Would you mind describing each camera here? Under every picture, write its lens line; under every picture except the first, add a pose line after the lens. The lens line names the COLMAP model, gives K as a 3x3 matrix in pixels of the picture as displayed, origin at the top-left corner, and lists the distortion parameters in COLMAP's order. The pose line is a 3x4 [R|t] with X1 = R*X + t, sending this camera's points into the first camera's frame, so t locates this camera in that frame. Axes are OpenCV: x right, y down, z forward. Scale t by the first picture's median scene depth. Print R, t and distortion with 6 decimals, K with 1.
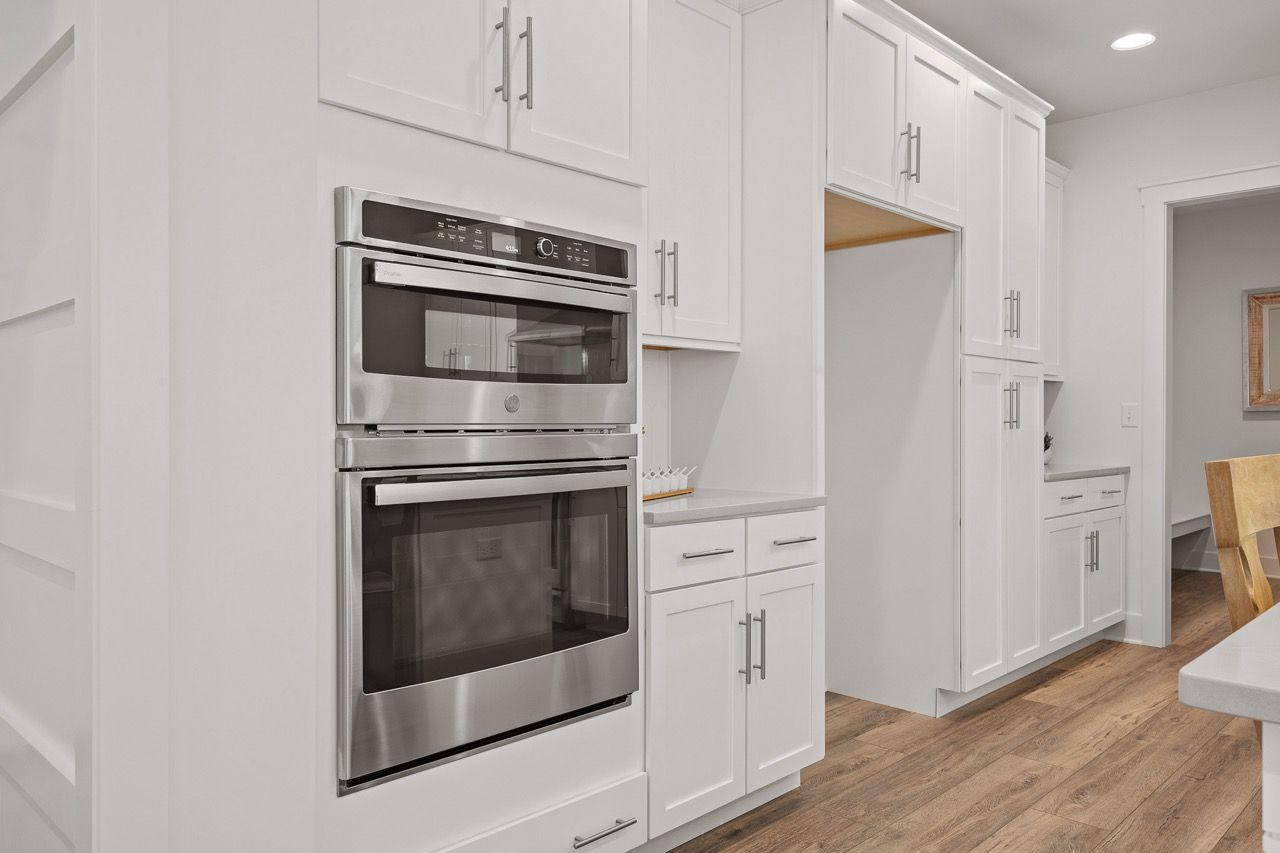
lens RADIAL K [[909.4, 0, 622.7], [0, 909.4, 422.7], [0, 0, 1]] dist [0.019749, -0.018281]
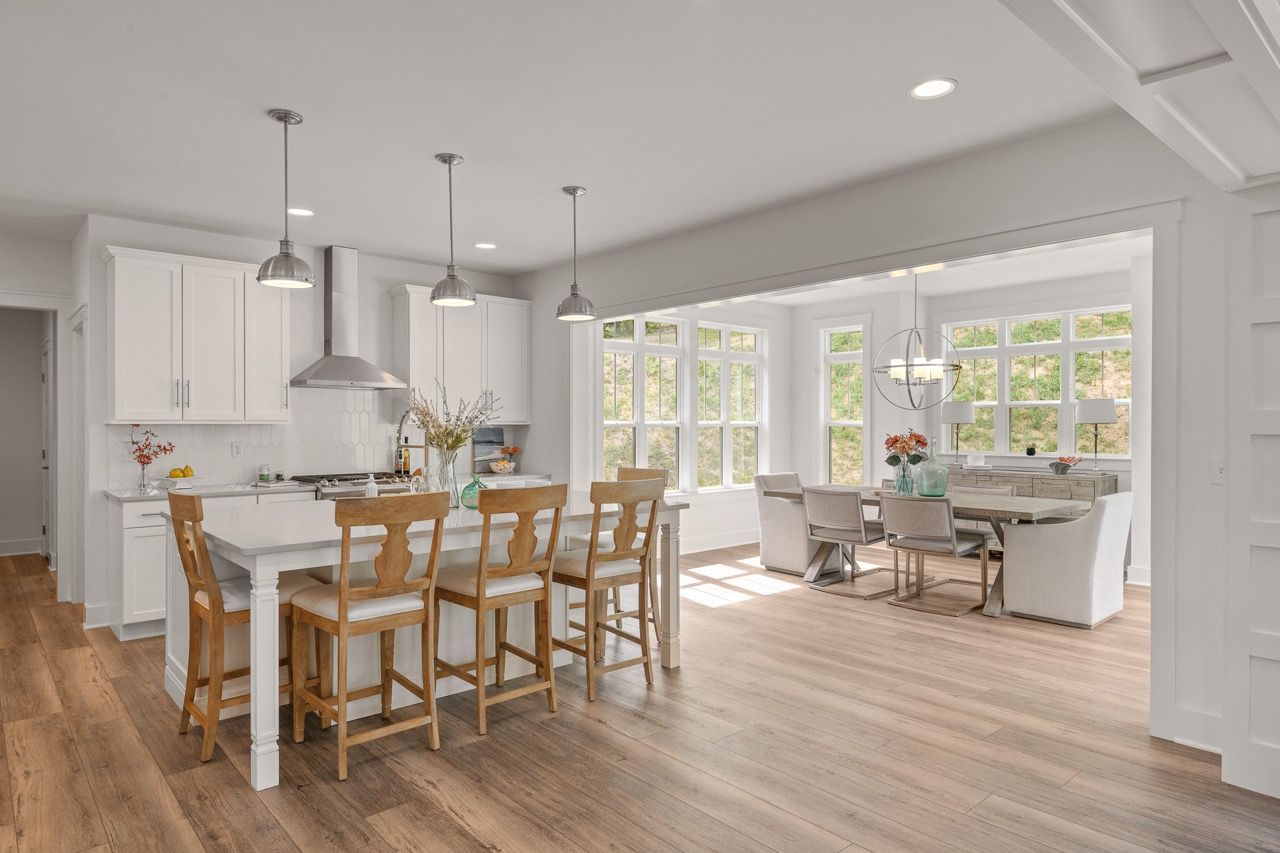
lens RADIAL K [[752.9, 0, 633.9], [0, 752.9, 434.2], [0, 0, 1]] dist [0.020788, -0.010104]
pose [[0.067201, -0.014923, 0.997628, -0.774826], [-0.000776, 0.999887, 0.015010, -0.088406], [-0.997739, -0.001783, 0.067182, -0.299559]]
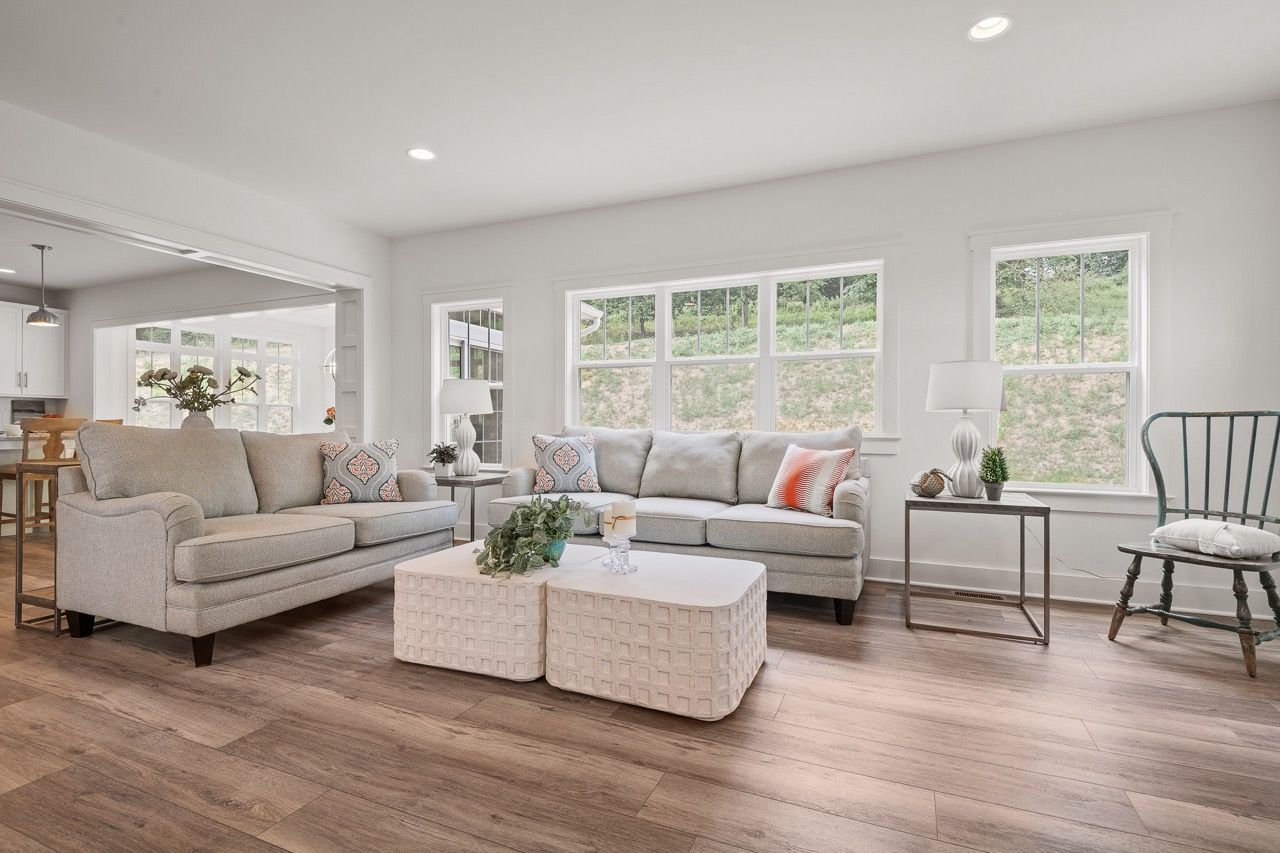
lens RADIAL K [[618.0, 0, 652.1], [0, 618.0, 420.0], [0, 0, 1]] dist [0.001842, -0.004311]
pose [[-0.370325, 0.005294, 0.928887, -1.964631], [-0.004085, 0.999965, -0.007328, 0.027346], [-0.928893, -0.006508, -0.370290, -1.248680]]
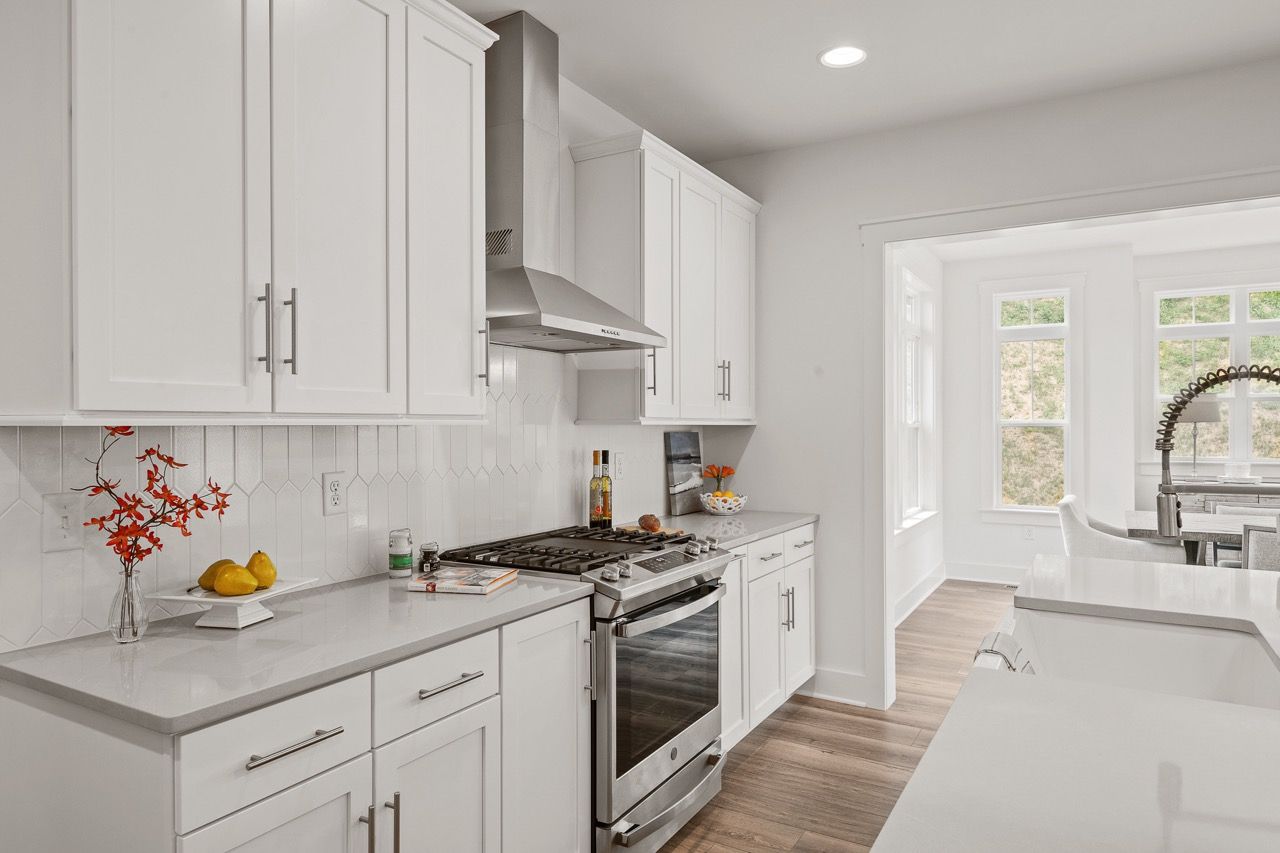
lens RADIAL K [[794.3, 0, 633.3], [0, 794.3, 427.1], [0, 0, 1]] dist [0.033808, -0.000469]
pose [[-0.248981, -0.001716, 0.968507, 0.327051], [0.003313, 0.999991, 0.002624, -0.083338], [-0.968503, 0.003862, -0.248973, 0.812621]]
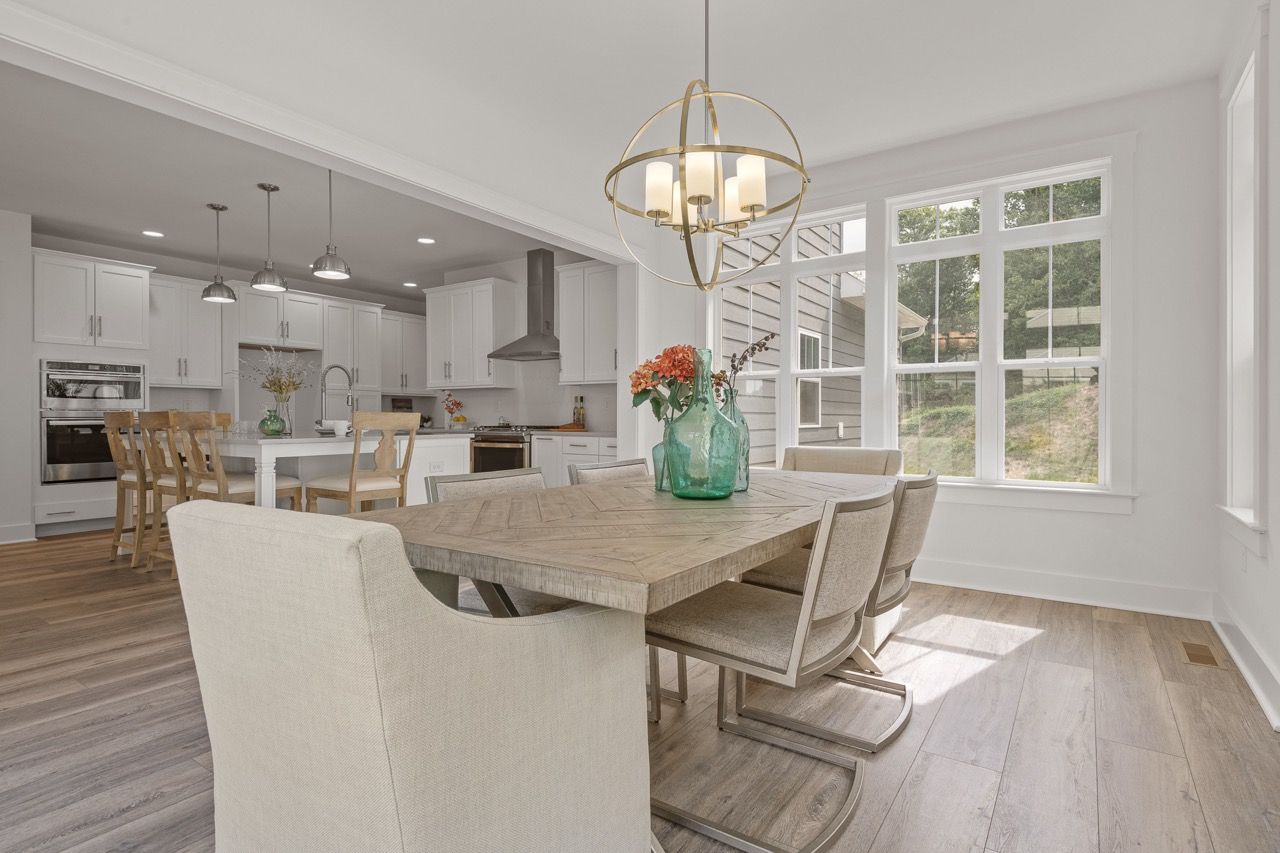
lens RADIAL K [[658.7, 0, 636.1], [0, 658.7, 422.4], [0, 0, 1]] dist [0.014325, -0.006009]
pose [[0.984970, -0.000630, 0.172725, 1.282899], [-0.000313, 0.999985, 0.005433, 0.033529], [-0.172726, -0.005406, 0.984955, -1.762159]]
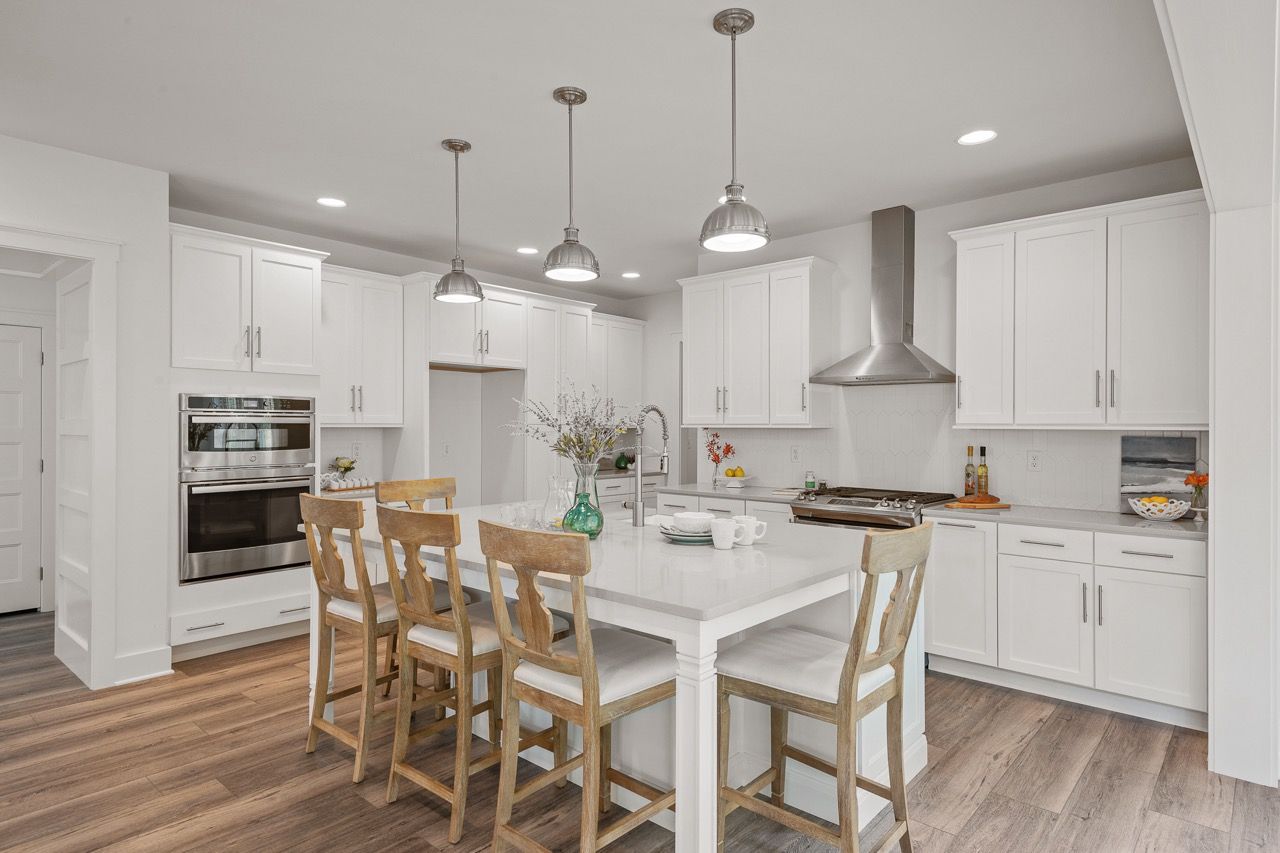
lens RADIAL K [[708.3, 0, 629.4], [0, 708.3, 428.7], [0, 0, 1]] dist [0.032696, -0.013222]
pose [[0.998343, 0.002845, 0.057475, 0.650305], [-0.003022, 0.999991, 0.003002, -0.086218], [-0.057466, -0.003171, 0.998342, -0.926529]]
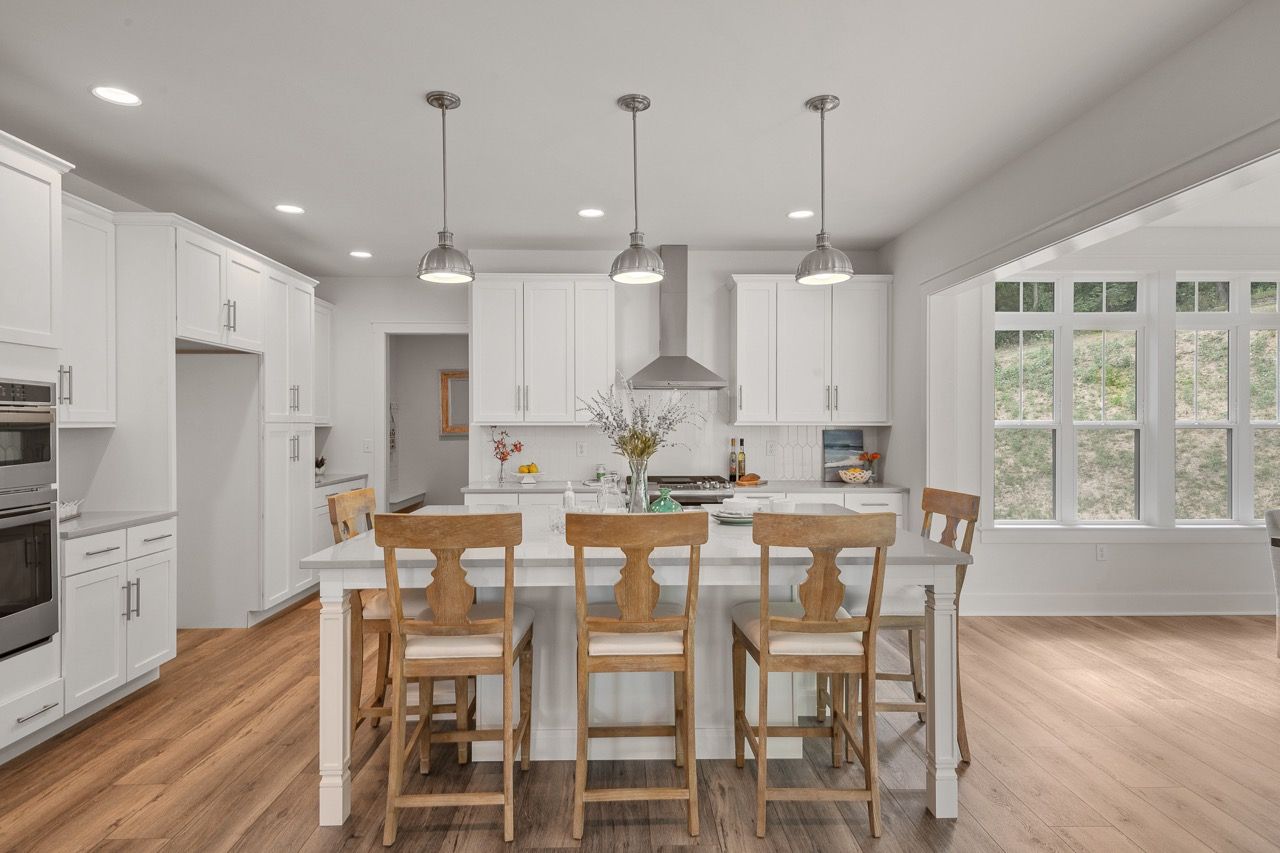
lens RADIAL K [[708.3, 0, 639.4], [0, 708.3, 428.1], [0, 0, 1]] dist [0.032696, -0.013222]
pose [[0.686907, -0.005262, 0.726727, -0.173670], [0.000141, 0.999975, 0.007107, -0.090444], [-0.726746, -0.004779, 0.686890, -0.618765]]
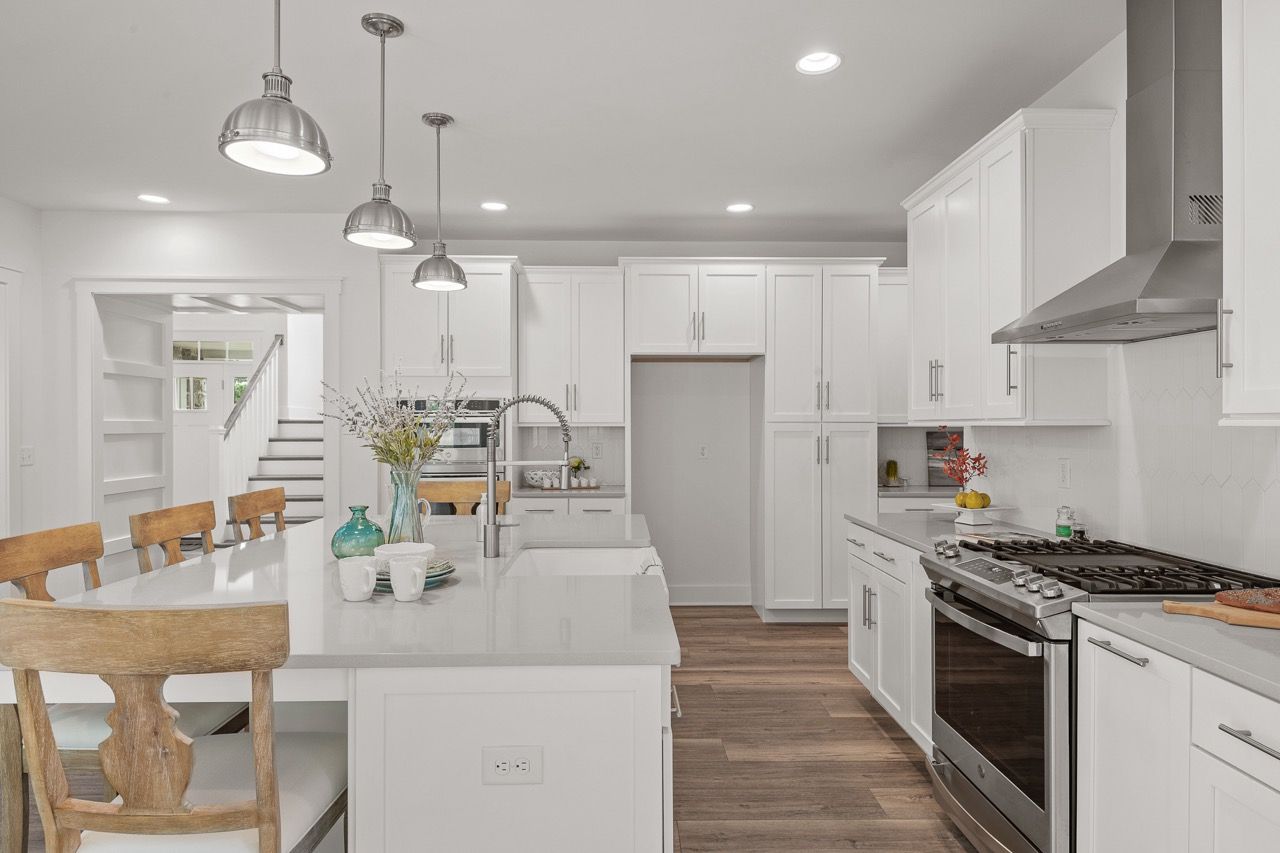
lens RADIAL K [[752.9, 0, 639.6], [0, 752.9, 428.8], [0, 0, 1]] dist [0.020788, -0.010104]
pose [[0.718820, 0.002695, -0.695191, 1.509333], [0.001354, 0.999985, 0.005277, -0.085705], [0.695195, -0.004735, 0.718806, -0.305974]]
